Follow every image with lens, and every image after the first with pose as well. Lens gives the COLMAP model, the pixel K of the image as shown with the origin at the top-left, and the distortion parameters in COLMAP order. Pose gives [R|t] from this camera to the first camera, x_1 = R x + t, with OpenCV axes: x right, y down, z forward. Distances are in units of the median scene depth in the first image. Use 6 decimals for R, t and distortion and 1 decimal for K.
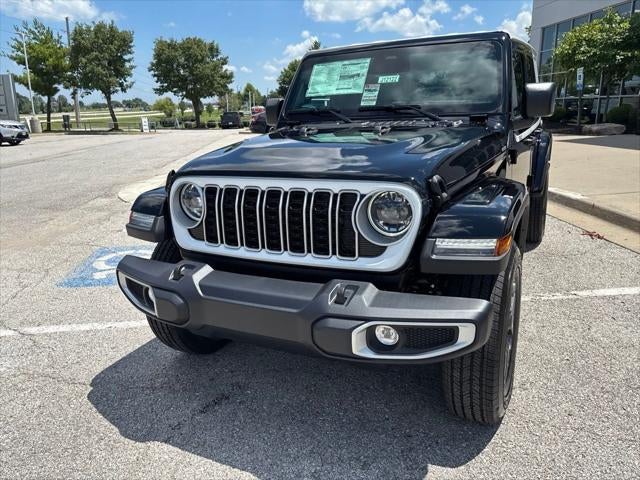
lens RADIAL K [[484.3, 0, 319.7], [0, 484.3, 238.1], [0, 0, 1]] dist [0.050766, -0.061857]
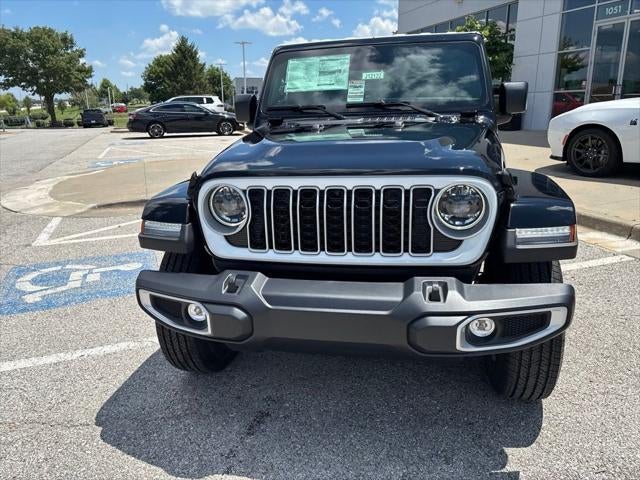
lens RADIAL K [[484.3, 0, 319.0], [0, 484.3, 236.5], [0, 0, 1]] dist [0.050766, -0.061857]
pose [[0.966354, -0.063034, 0.249373, -0.261276], [0.062908, 0.997983, 0.008481, -0.011239], [-0.249405, 0.007492, 0.968370, 0.061471]]
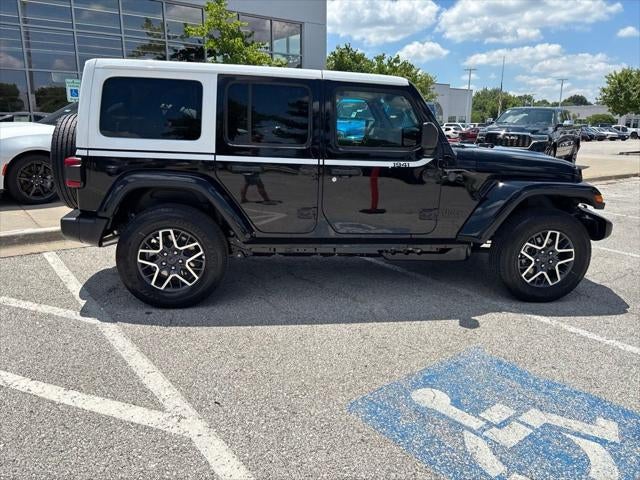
lens RADIAL K [[484.3, 0, 319.8], [0, 484.3, 236.2], [0, 0, 1]] dist [0.050766, -0.061857]
pose [[-0.553464, -0.173525, 0.814596, -1.045803], [0.213922, 0.915626, 0.340392, -0.585609], [-0.804932, 0.362655, -0.469645, 2.207101]]
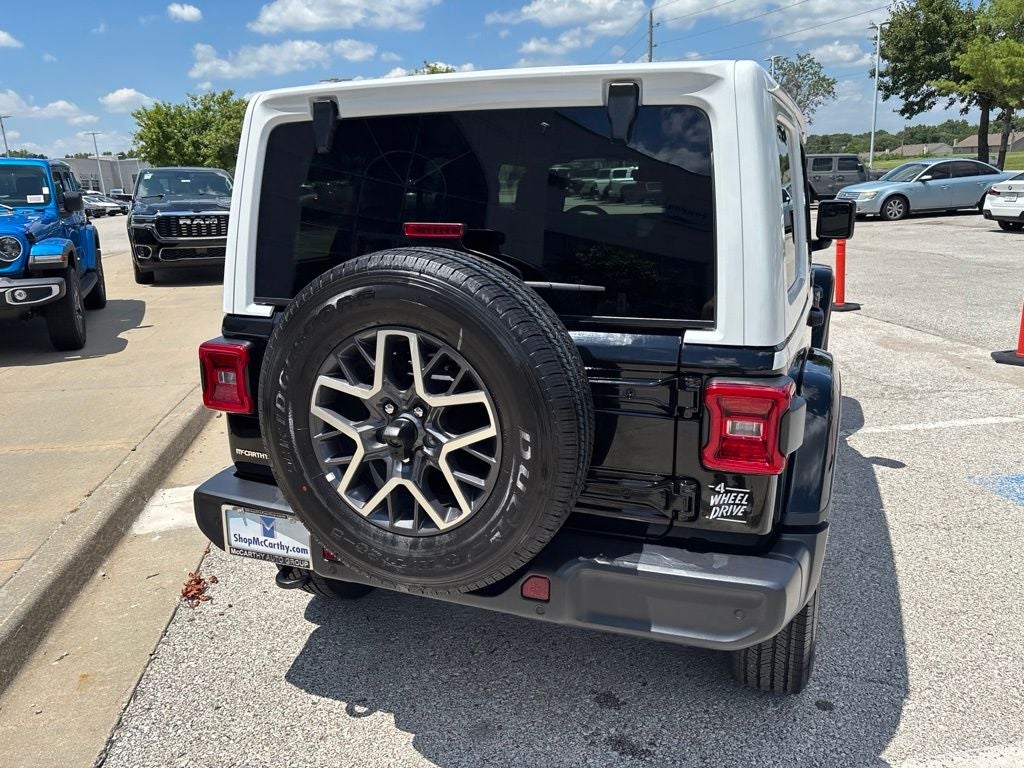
lens RADIAL K [[774.8, 0, 510.4], [0, 774.8, 386.5], [0, 0, 1]] dist [0.050766, -0.061857]
pose [[-0.994715, 0.078378, -0.066323, 0.573973], [0.034752, 0.864848, 0.500829, -0.787673], [0.096613, 0.495877, -0.863001, 2.562182]]
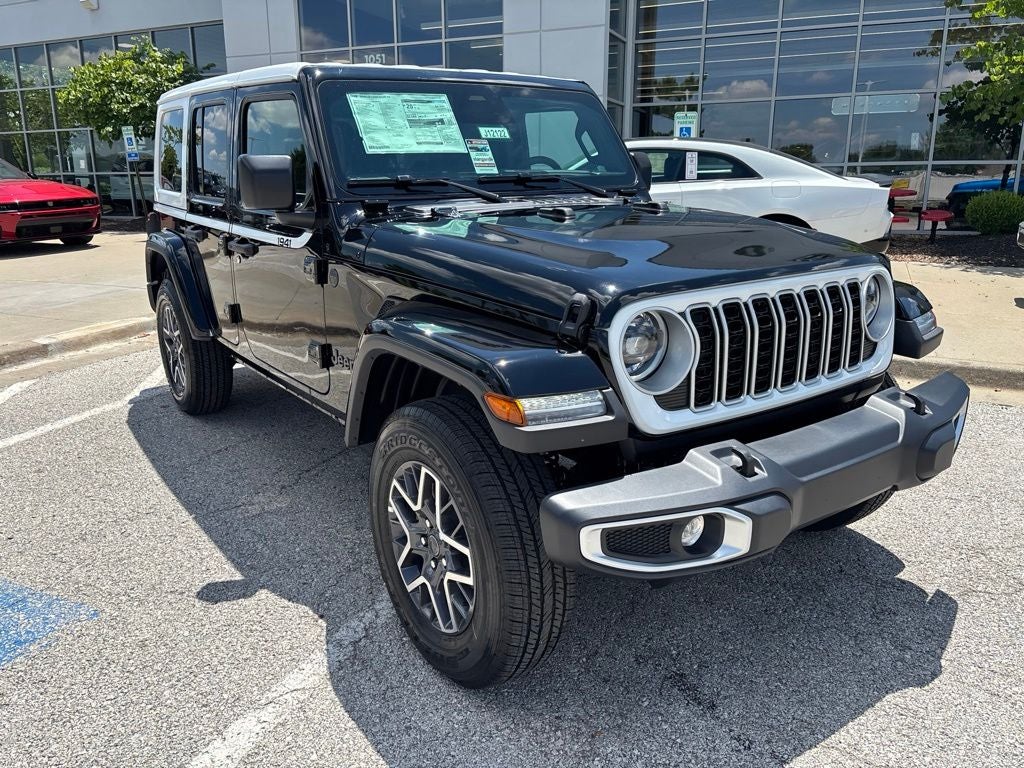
lens RADIAL K [[774.8, 0, 509.5], [0, 774.8, 385.6], [0, 0, 1]] dist [0.050766, -0.061857]
pose [[0.477344, -0.204839, 0.854508, -0.854578], [0.220187, 0.969308, 0.109358, -0.125593], [-0.850682, 0.135951, 0.507796, 0.562820]]
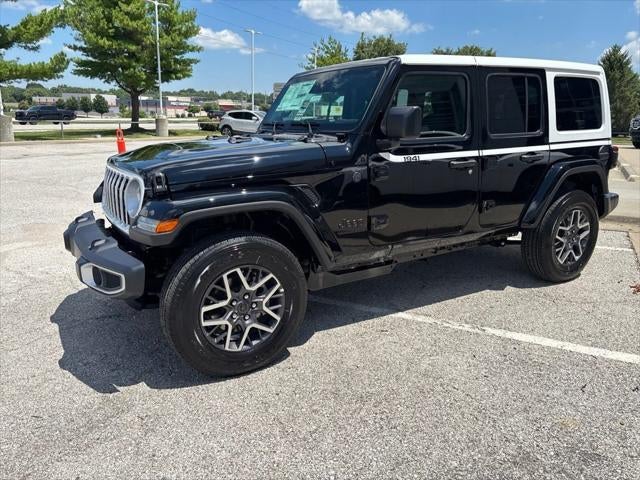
lens RADIAL K [[484.3, 0, 321.5], [0, 484.3, 242.2], [0, 0, 1]] dist [0.050766, -0.061857]
pose [[0.848407, 0.168889, -0.501678, 0.864517], [-0.171784, 0.984287, 0.040848, -0.044739], [0.500695, 0.051524, 0.864089, 0.029925]]
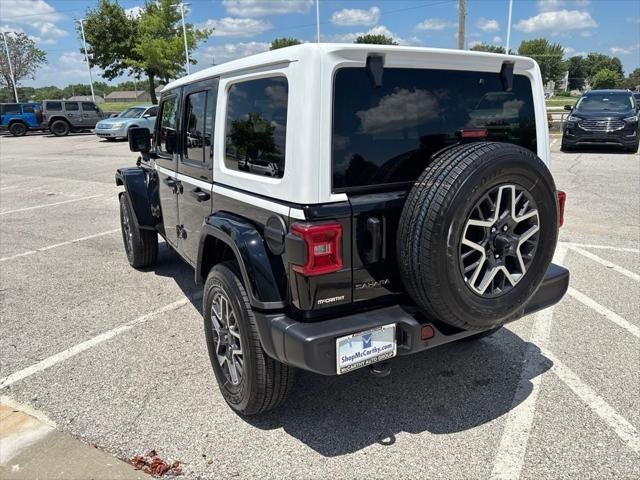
lens RADIAL K [[484.3, 0, 317.6], [0, 484.3, 240.2], [0, 0, 1]] dist [0.050766, -0.061857]
pose [[-0.551296, 0.259002, -0.793089, 1.344507], [-0.185555, 0.888722, 0.419217, -0.703022], [0.813414, 0.378275, -0.441889, 2.136569]]
